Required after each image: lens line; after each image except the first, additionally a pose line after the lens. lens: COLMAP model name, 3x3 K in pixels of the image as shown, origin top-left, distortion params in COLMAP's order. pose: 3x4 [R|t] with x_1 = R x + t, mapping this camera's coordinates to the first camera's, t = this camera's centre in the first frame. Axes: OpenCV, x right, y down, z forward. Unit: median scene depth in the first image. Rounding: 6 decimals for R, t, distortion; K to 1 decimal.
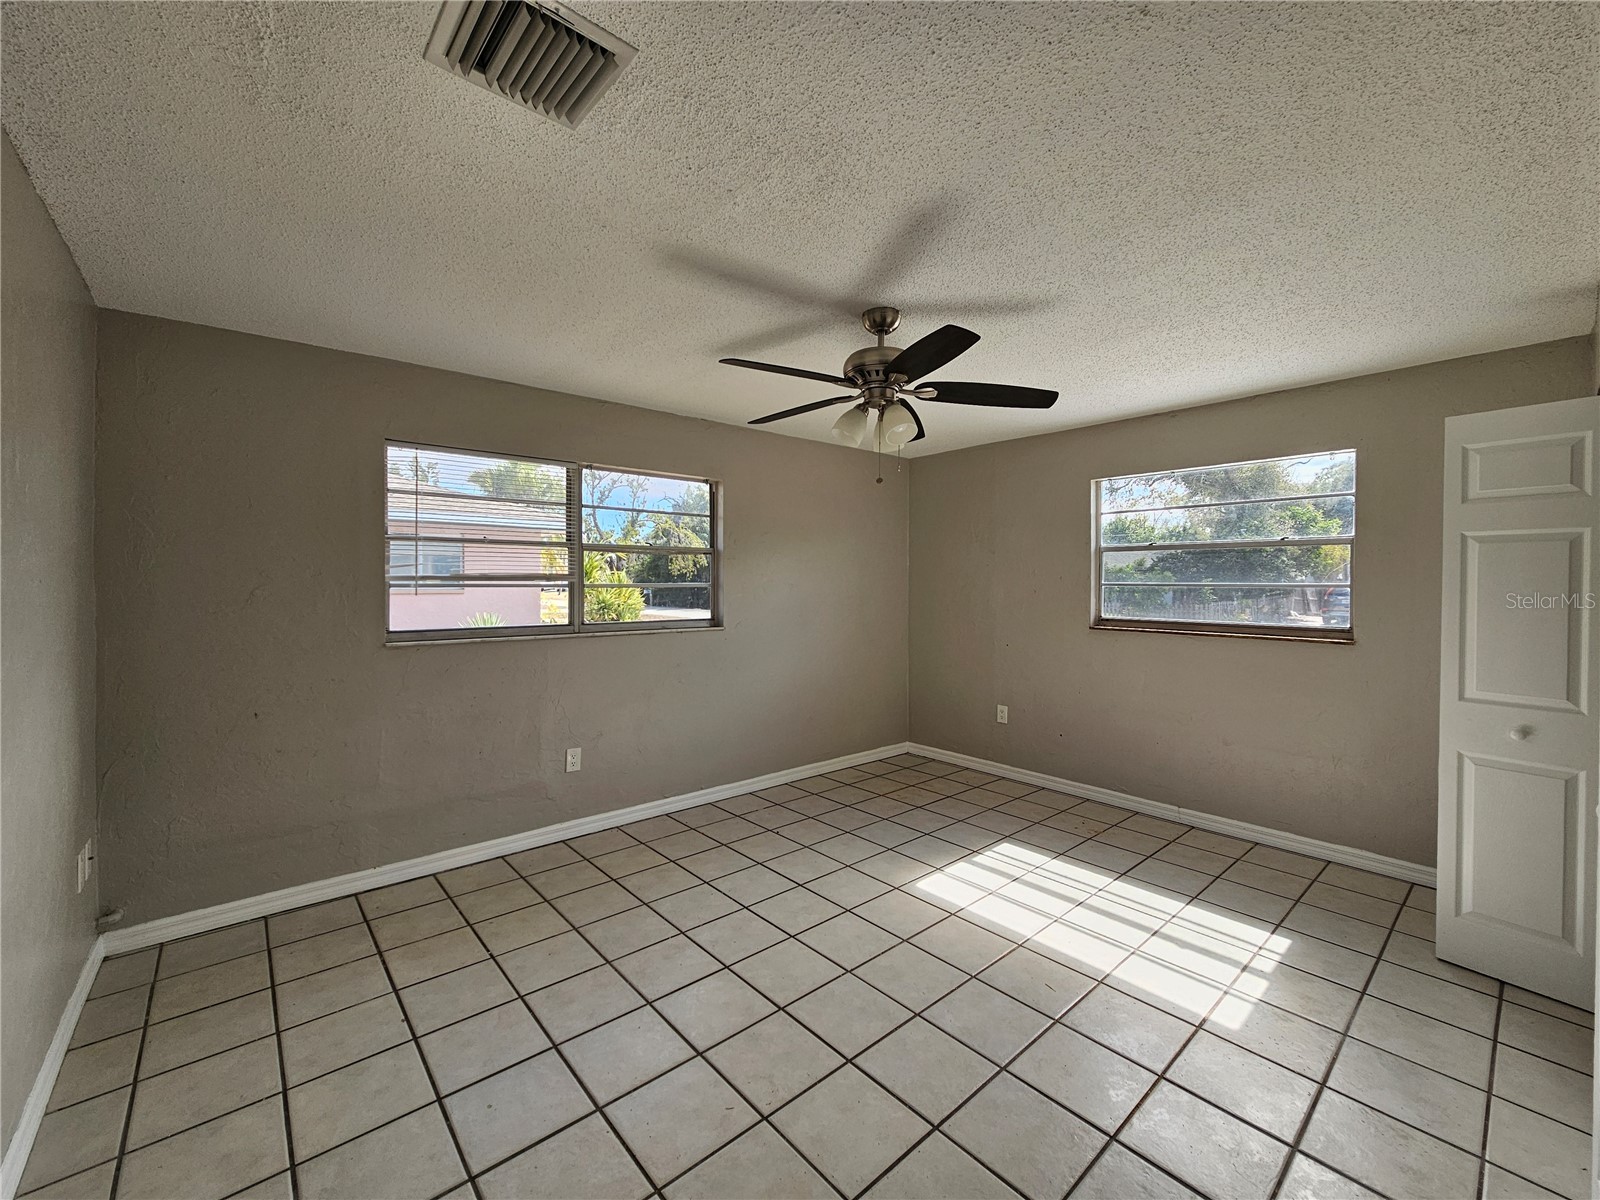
lens RADIAL K [[655.7, 0, 804.0], [0, 655.7, 594.8], [0, 0, 1]] dist [-0.003881, 0.000834]
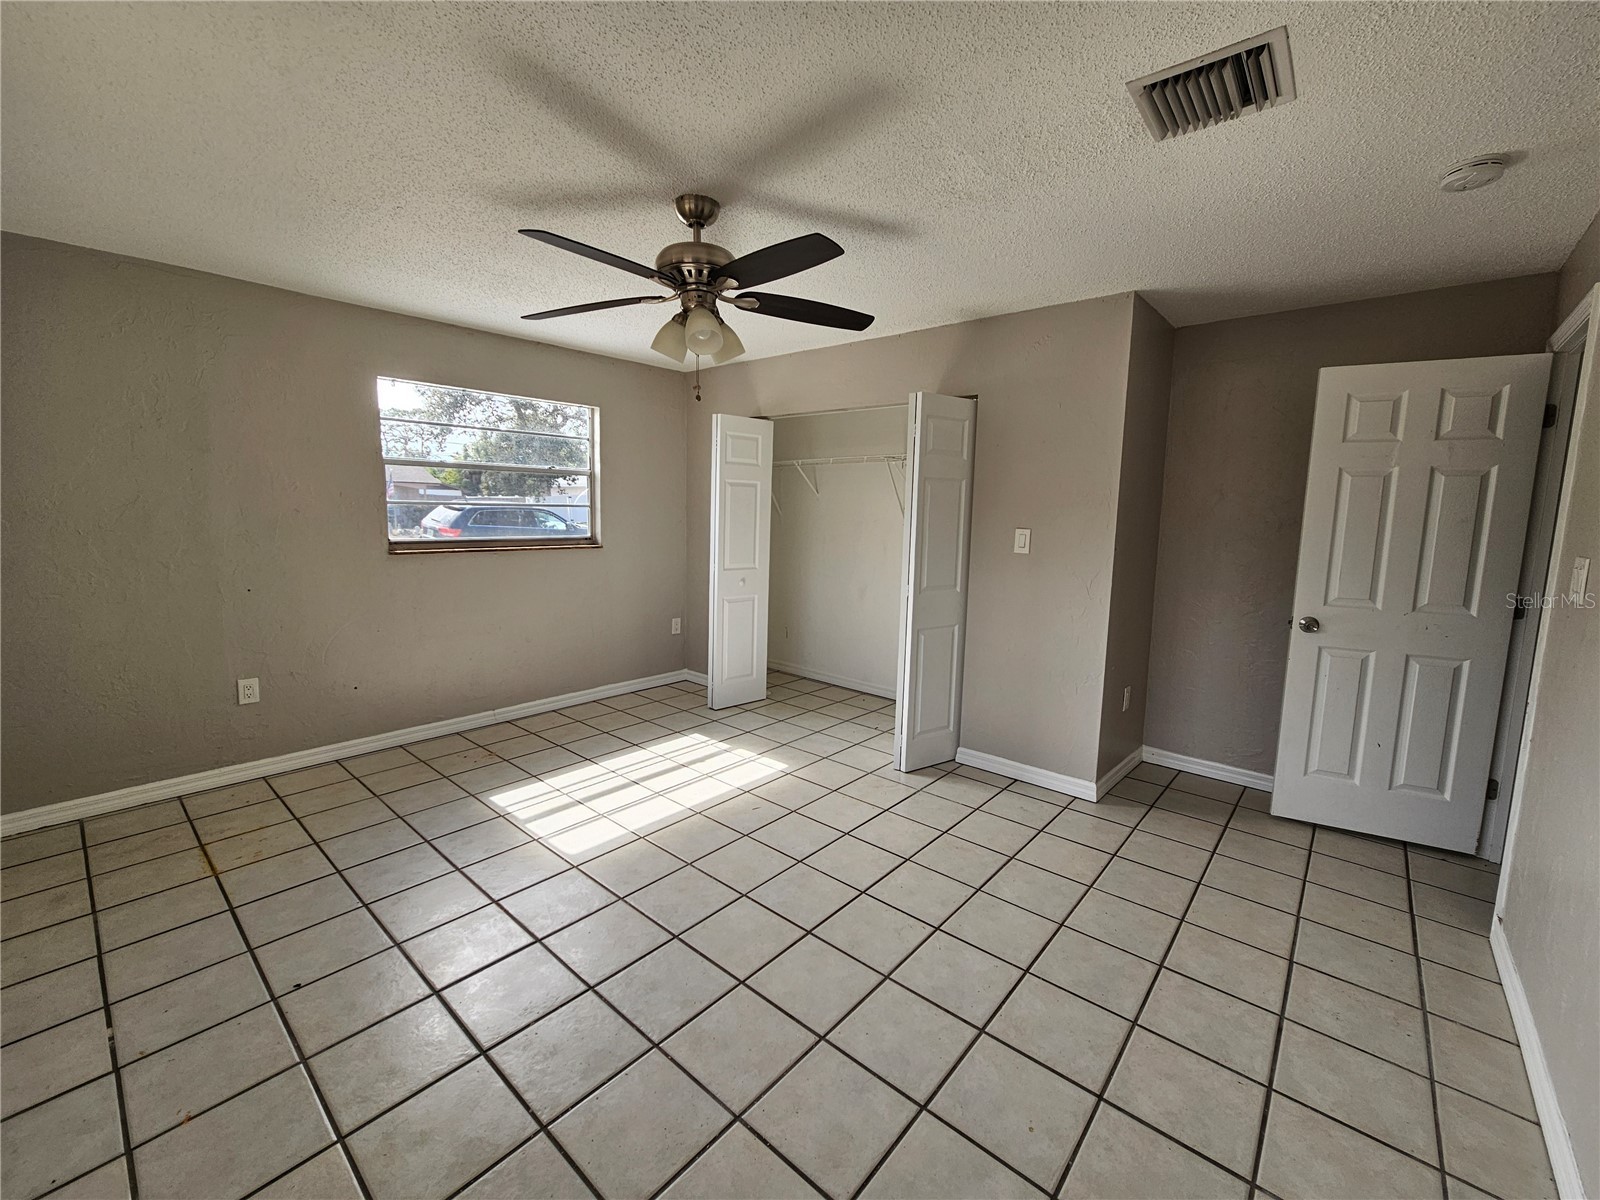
lens RADIAL K [[655.7, 0, 803.0], [0, 655.7, 593.4], [0, 0, 1]] dist [-0.003881, 0.000834]
pose [[-0.138898, -0.136371, 0.980872, -0.664029], [-0.001923, 0.990508, 0.137438, -0.023168], [-0.990305, 0.017203, -0.137842, 0.784311]]
